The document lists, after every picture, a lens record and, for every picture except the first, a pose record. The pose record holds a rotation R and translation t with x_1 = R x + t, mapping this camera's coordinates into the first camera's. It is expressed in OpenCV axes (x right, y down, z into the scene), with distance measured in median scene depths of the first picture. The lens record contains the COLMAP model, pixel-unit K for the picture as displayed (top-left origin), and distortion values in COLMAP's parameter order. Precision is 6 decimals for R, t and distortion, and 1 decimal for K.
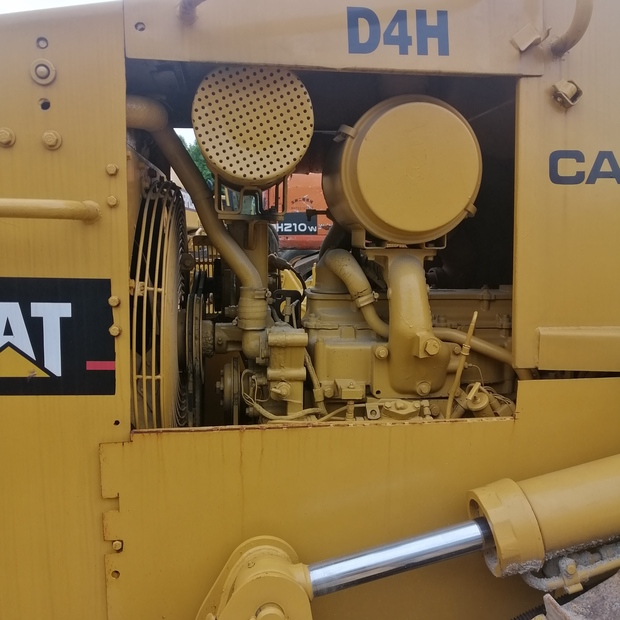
lens RADIAL K [[615.6, 0, 297.9], [0, 615.6, 310.5], [0, 0, 1]] dist [0.004547, 0.008624]
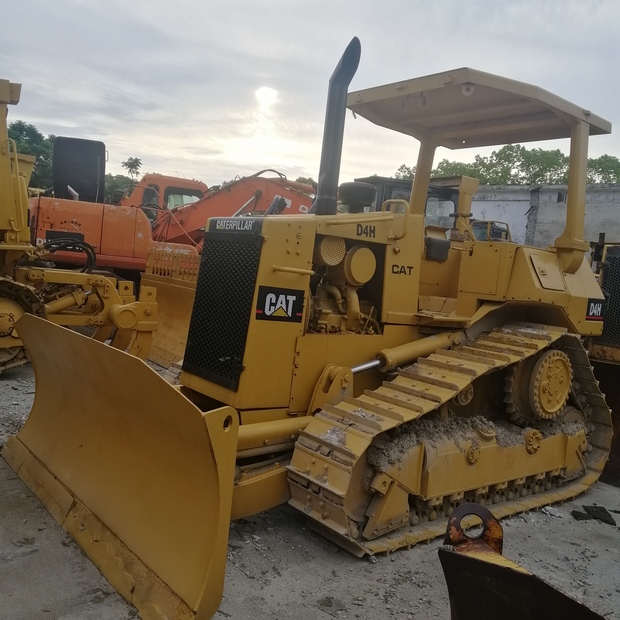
lens RADIAL K [[615.6, 0, 297.9], [0, 615.6, 310.5], [0, 0, 1]] dist [0.004547, 0.008624]
pose [[0.844901, 0.054144, 0.532175, -2.157202], [-0.036072, 0.998367, -0.044306, 0.218455], [-0.533705, 0.018238, 0.845474, -1.952253]]
